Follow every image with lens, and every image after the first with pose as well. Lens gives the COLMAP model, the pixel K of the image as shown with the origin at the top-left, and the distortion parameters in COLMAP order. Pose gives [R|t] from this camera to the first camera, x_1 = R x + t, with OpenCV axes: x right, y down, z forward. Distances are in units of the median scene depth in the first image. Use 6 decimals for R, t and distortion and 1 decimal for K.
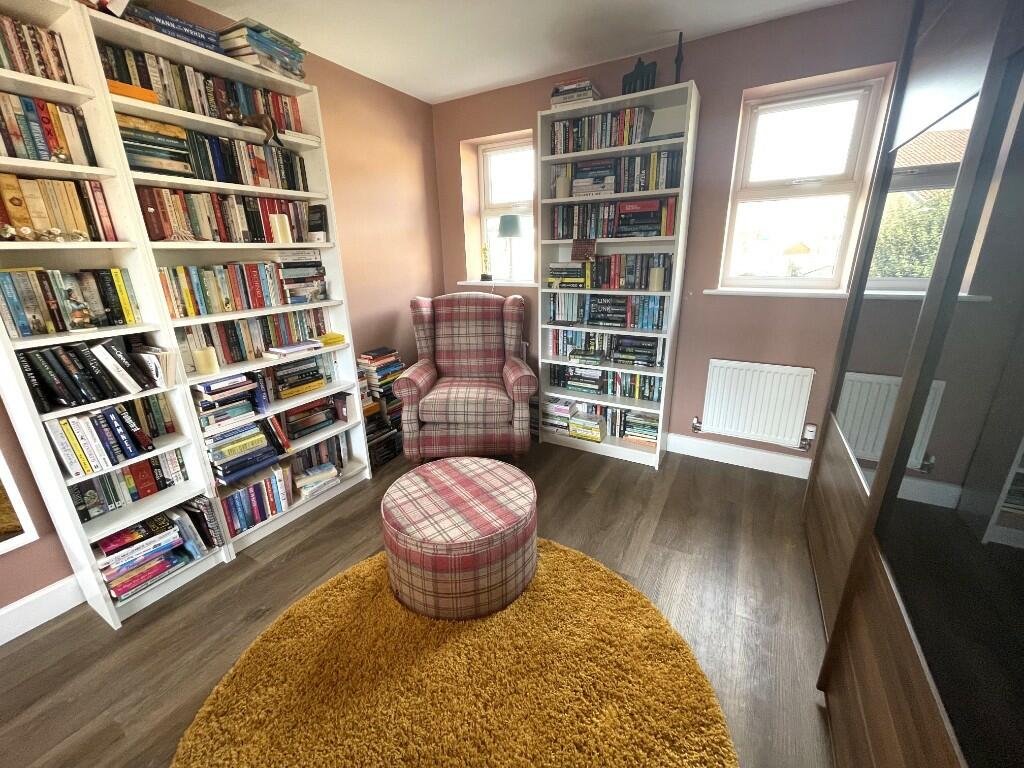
lens RADIAL K [[412.6, 0, 515.7], [0, 412.6, 379.6], [0, 0, 1]] dist [0.004029, -0.001718]
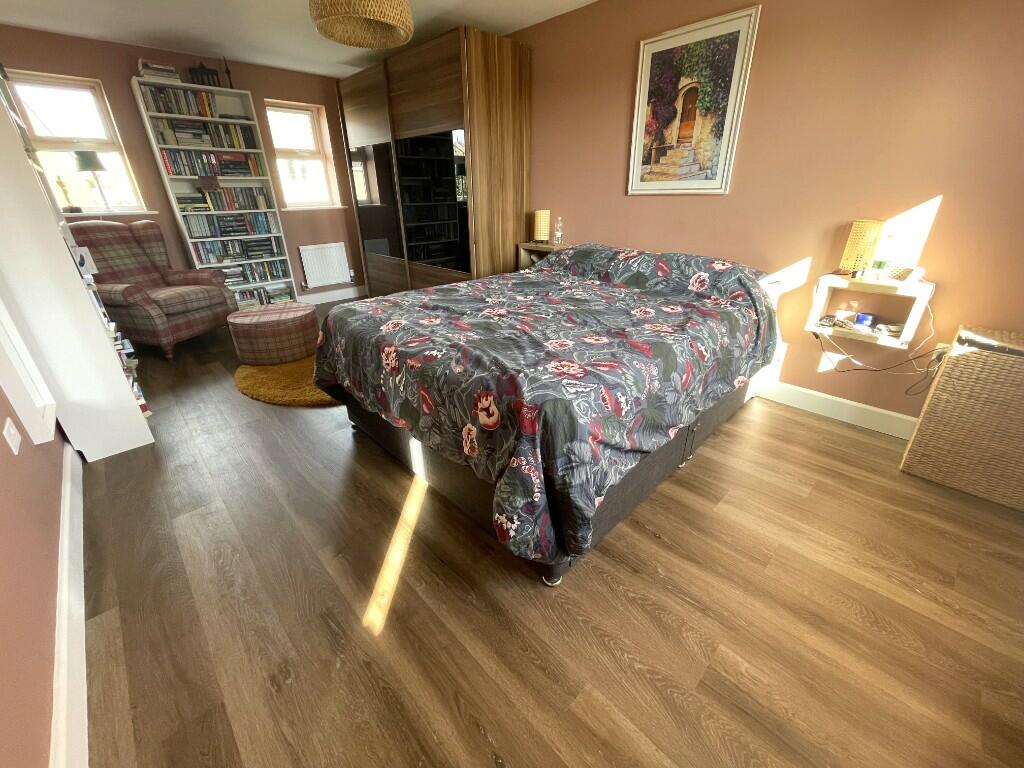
lens RADIAL K [[412.6, 0, 509.6], [0, 412.6, 374.8], [0, 0, 1]] dist [0.004029, -0.001718]
pose [[0.279978, -0.378095, 0.882415, -1.104989], [0.290149, 0.909516, 0.297647, 0.190981], [-0.915110, 0.172697, 0.364348, -0.441643]]
